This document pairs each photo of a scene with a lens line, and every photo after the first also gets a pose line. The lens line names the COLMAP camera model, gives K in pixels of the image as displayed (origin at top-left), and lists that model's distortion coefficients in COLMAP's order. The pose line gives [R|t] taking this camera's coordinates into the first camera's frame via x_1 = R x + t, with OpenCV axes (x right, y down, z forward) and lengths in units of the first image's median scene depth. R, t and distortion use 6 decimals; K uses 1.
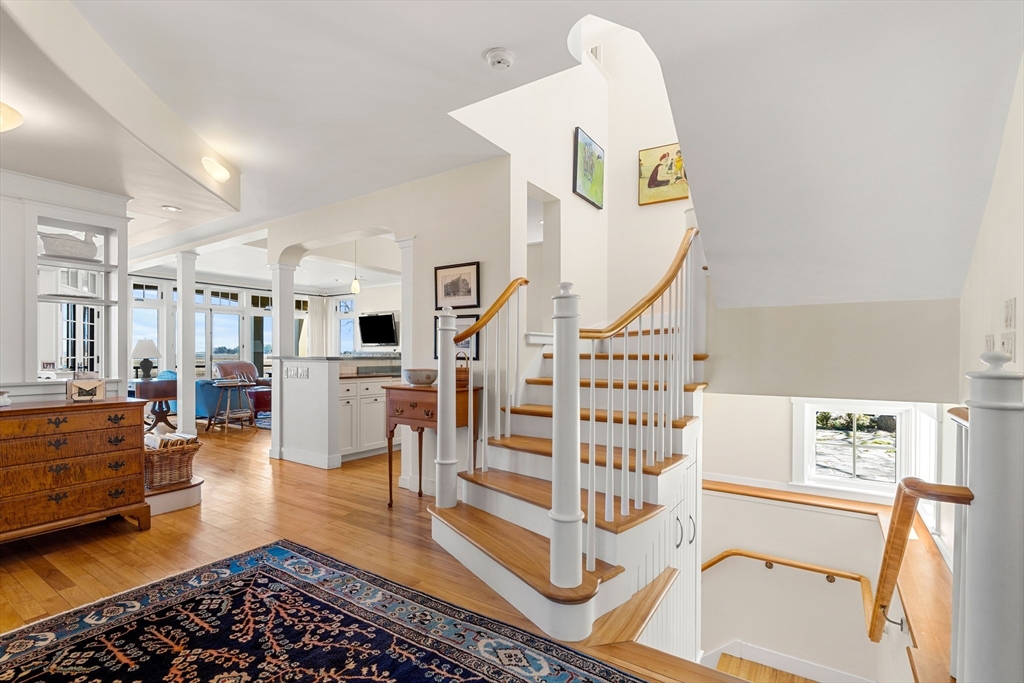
lens RADIAL K [[470.7, 0, 514.9], [0, 470.7, 354.6], [0, 0, 1]] dist [-0.012283, 0.003248]
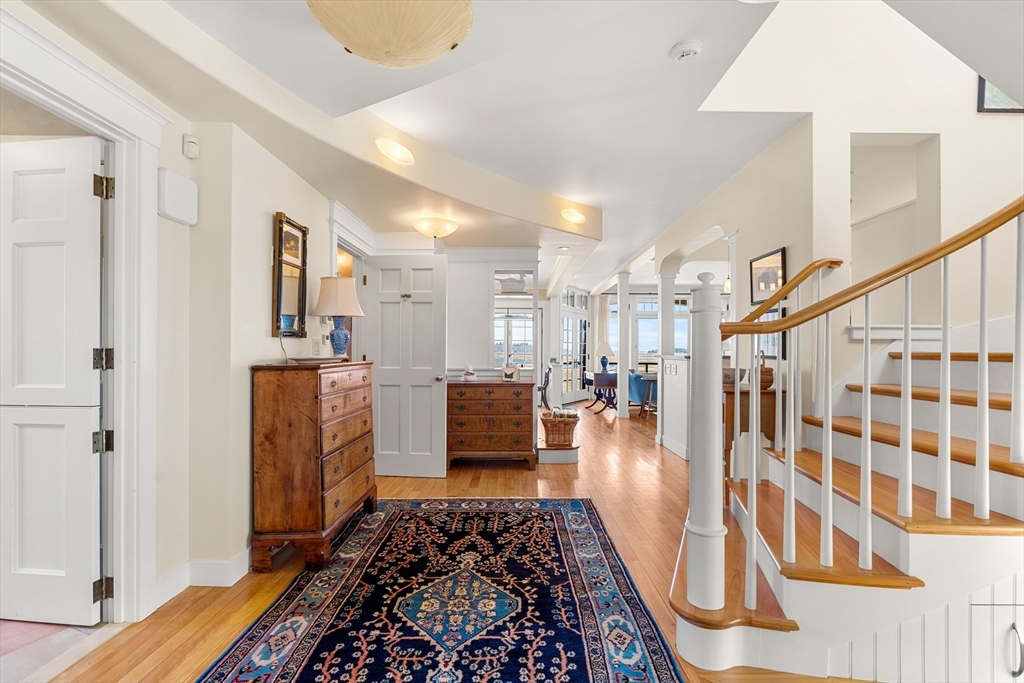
lens RADIAL K [[470.7, 0, 518.4], [0, 470.7, 347.1], [0, 0, 1]] dist [-0.012283, 0.003248]
pose [[0.558753, -0.007260, -0.829302, 0.450365], [-0.006070, 0.999899, -0.012843, 0.002917], [0.829312, 0.012211, 0.558652, 0.127518]]
